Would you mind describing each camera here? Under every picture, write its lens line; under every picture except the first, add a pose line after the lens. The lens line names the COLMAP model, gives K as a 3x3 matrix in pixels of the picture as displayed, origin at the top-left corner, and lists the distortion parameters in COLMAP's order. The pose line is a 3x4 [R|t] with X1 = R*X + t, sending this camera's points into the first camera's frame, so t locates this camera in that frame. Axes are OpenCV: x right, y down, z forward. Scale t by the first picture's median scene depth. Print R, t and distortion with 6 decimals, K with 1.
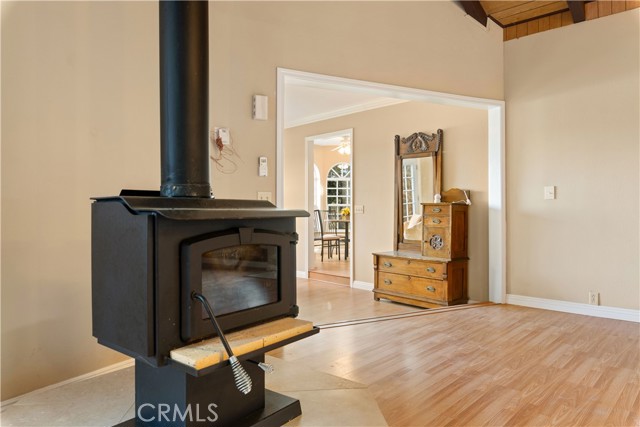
lens RADIAL K [[420.4, 0, 317.8], [0, 420.4, 213.2], [0, 0, 1]] dist [-0.001290, -0.001384]
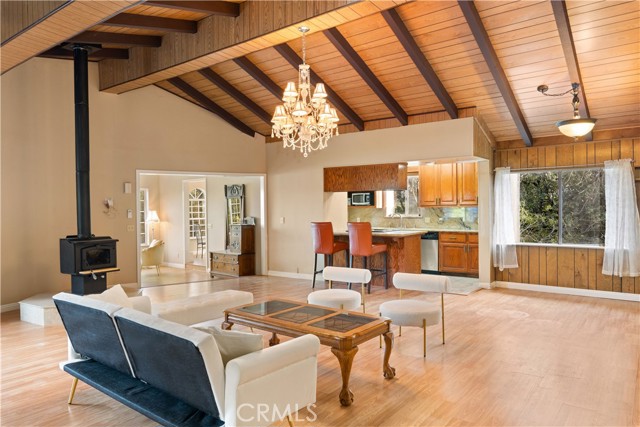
lens RADIAL K [[439.9, 0, 321.3], [0, 439.9, 213.6], [0, 0, 1]] dist [0.019281, -0.008815]
pose [[0.993633, -0.014541, 0.111720, 0.469215], [0.014110, 0.999890, 0.004646, -0.082541], [-0.111775, -0.003040, 0.993729, -1.098956]]
